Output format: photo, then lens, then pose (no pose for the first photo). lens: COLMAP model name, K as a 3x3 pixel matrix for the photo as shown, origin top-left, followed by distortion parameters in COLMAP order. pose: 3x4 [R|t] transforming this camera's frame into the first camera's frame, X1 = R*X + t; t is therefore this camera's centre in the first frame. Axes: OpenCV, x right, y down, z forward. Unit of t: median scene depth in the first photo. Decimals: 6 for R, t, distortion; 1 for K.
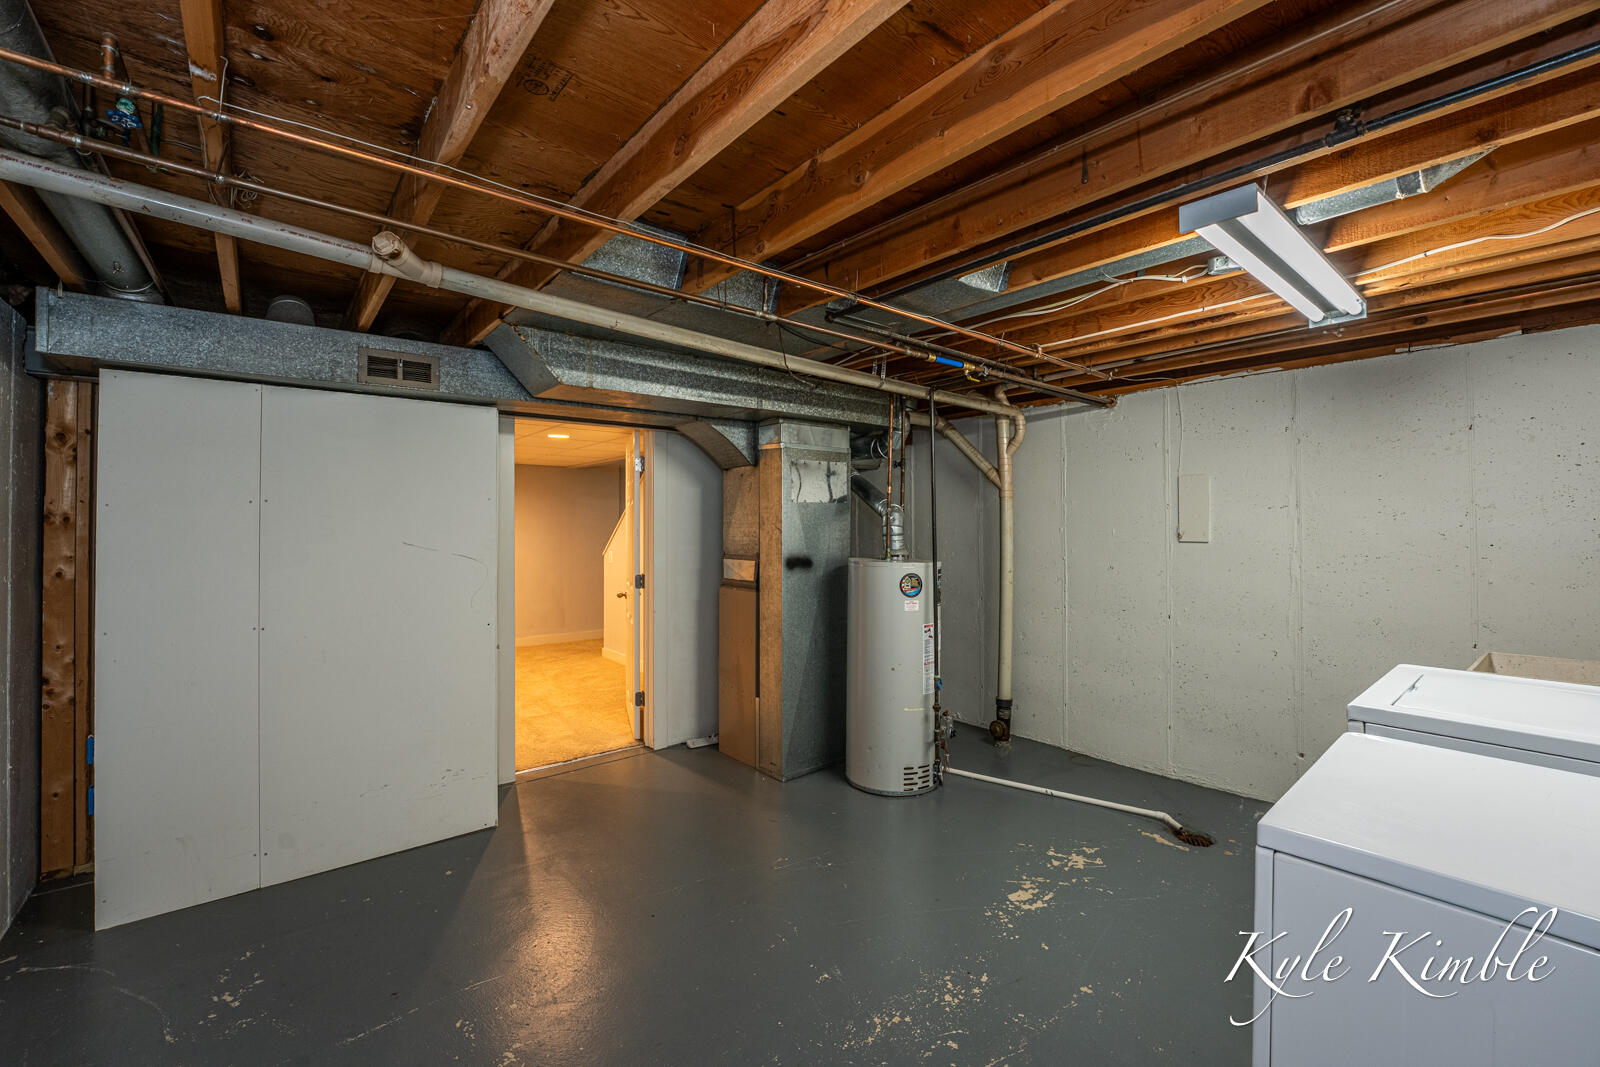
lens RADIAL K [[662.8, 0, 795.2], [0, 662.8, 522.0], [0, 0, 1]] dist [-0.017751, 0.000171]
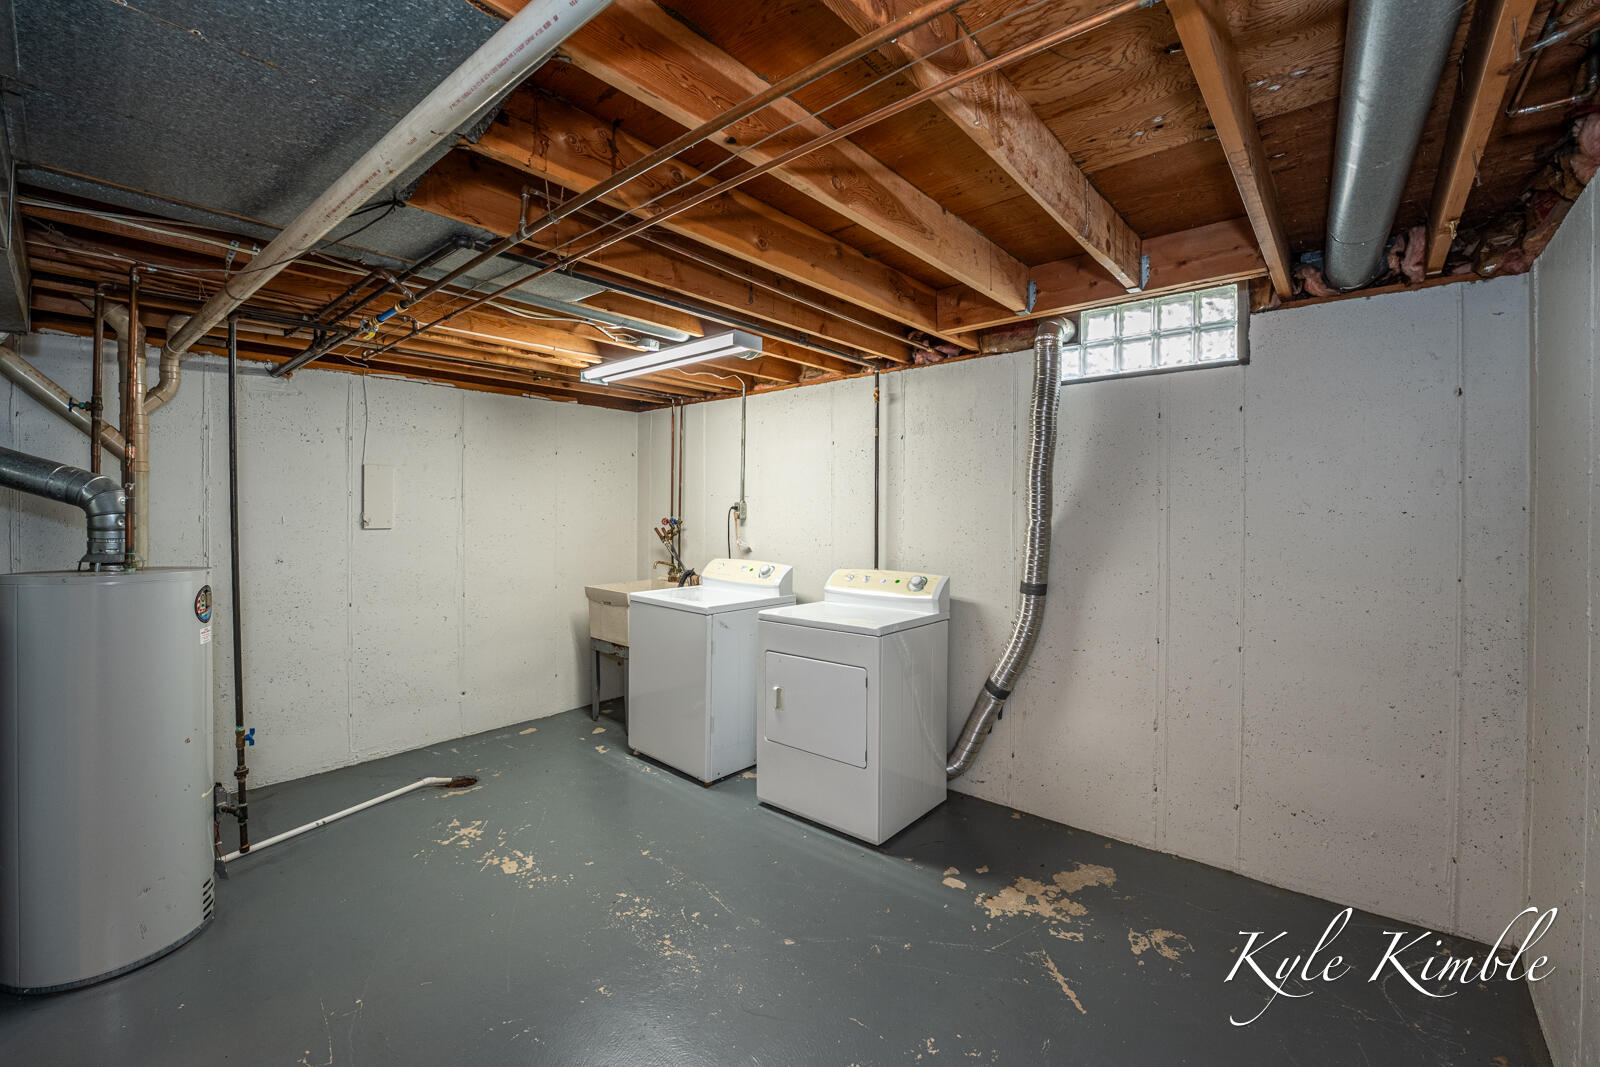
lens RADIAL K [[662.8, 0, 796.7], [0, 662.8, 525.2], [0, 0, 1]] dist [-0.017751, 0.000171]
pose [[-0.155585, -0.016969, 0.987677, -0.632557], [-0.007390, 0.999844, 0.016014, 0.003590], [-0.987795, -0.004807, -0.155686, 0.600534]]
